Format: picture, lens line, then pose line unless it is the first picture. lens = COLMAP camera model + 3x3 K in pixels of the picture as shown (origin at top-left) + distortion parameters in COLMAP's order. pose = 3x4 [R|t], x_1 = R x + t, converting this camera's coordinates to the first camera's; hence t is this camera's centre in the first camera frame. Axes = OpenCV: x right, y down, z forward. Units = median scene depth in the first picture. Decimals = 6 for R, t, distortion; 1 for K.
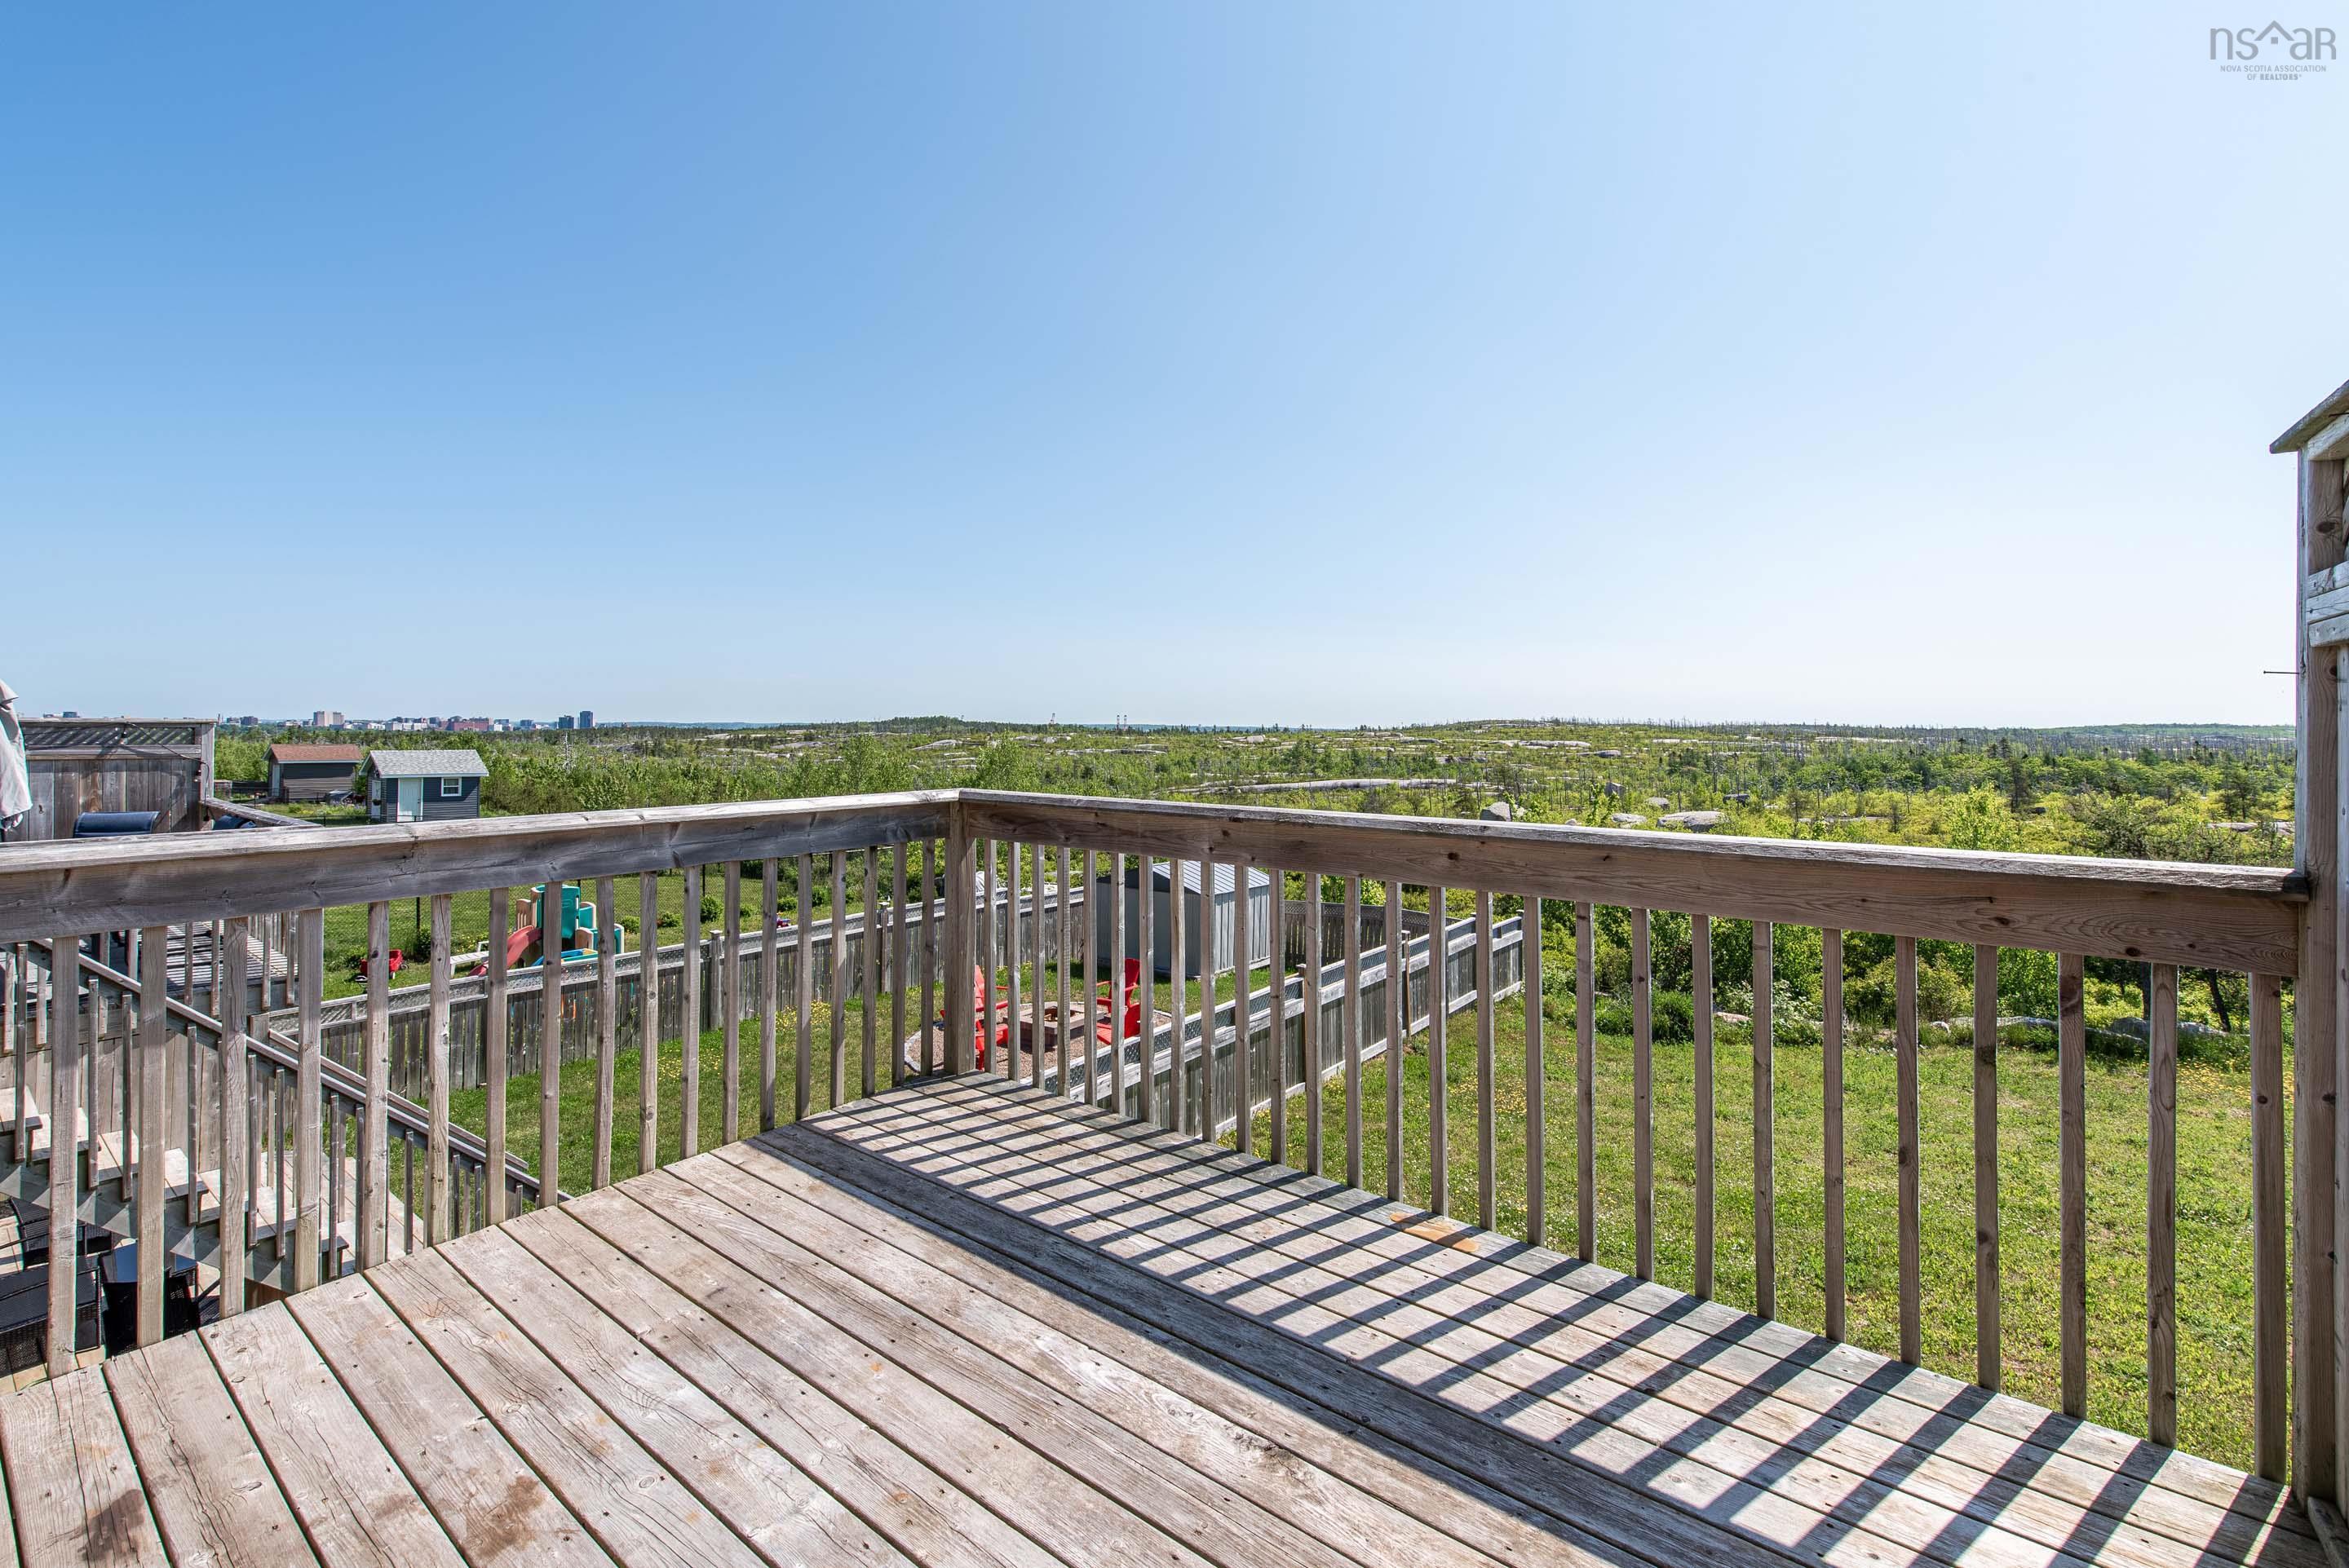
lens RADIAL K [[986.9, 0, 1174.9], [0, 986.9, 795.2], [0, 0, 1]] dist [0.000466, -0.000456]
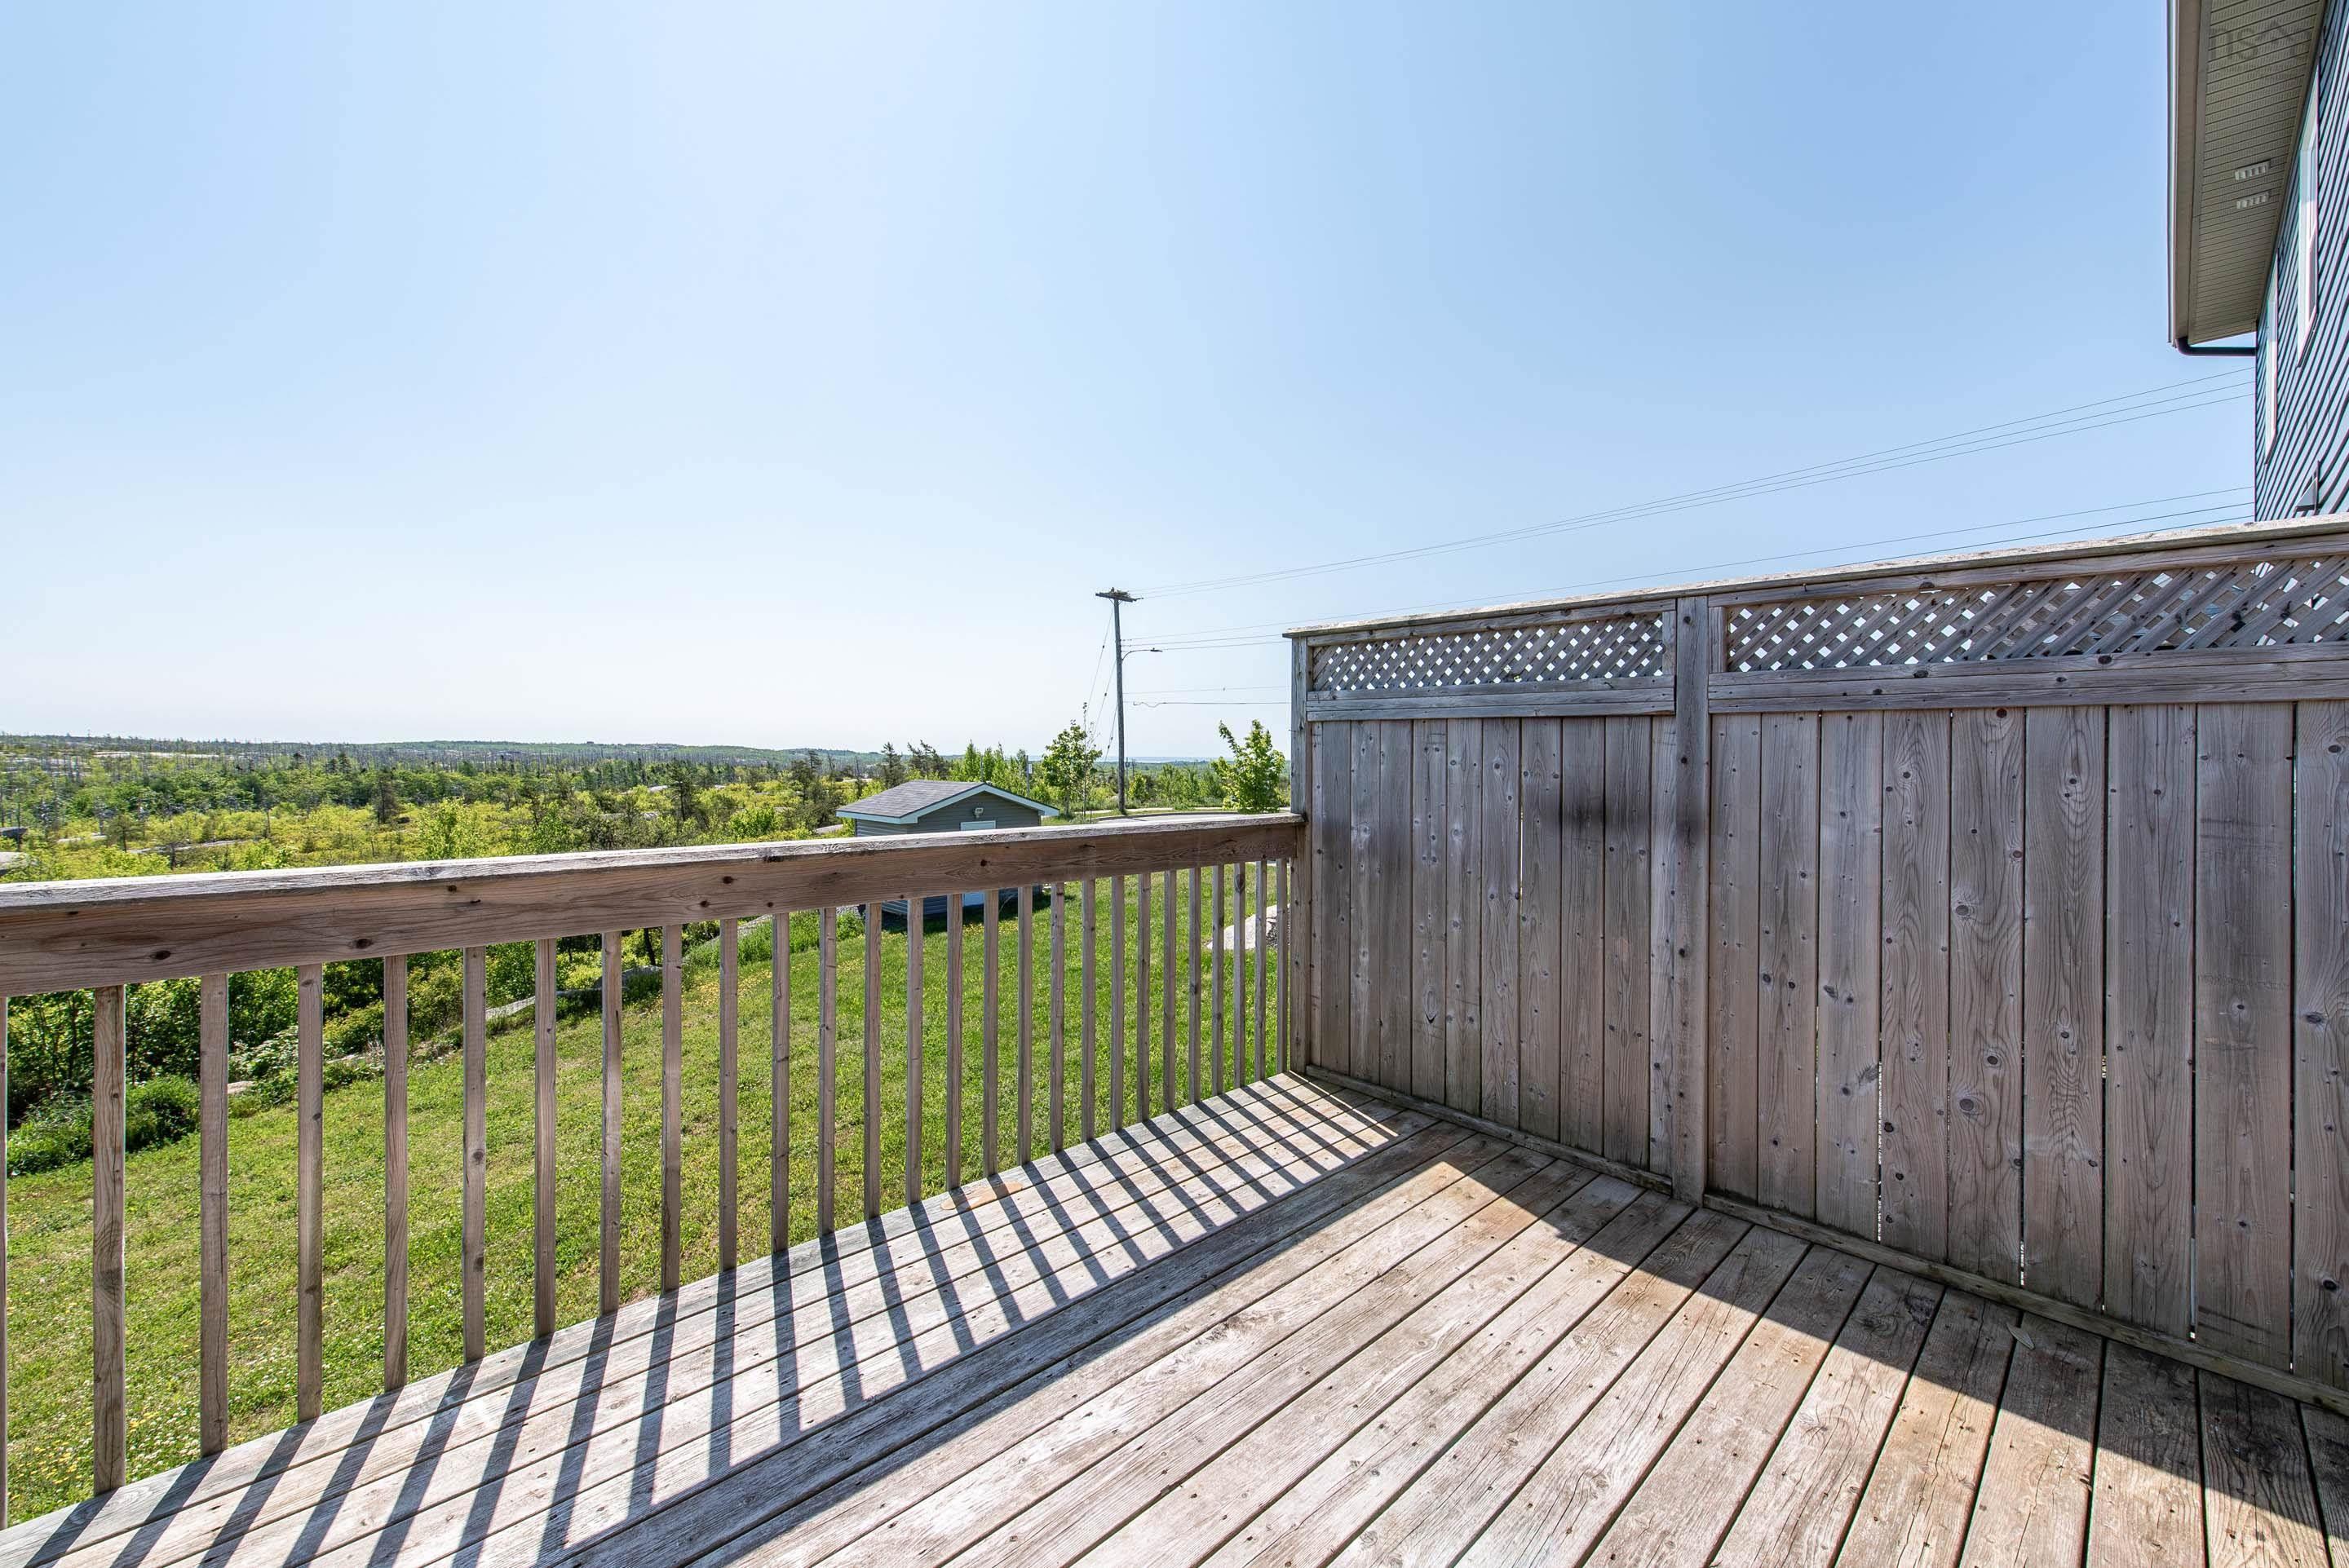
lens RADIAL K [[933.4, 0, 1179.8], [0, 933.4, 749.7], [0, 0, 1]] dist [-0.000783, -0.000119]
pose [[0.152204, 0.000155, 0.988349, -0.894638], [0.060850, 0.998101, -0.009528, -0.055160], [-0.986474, 0.061591, 0.151906, 0.677706]]
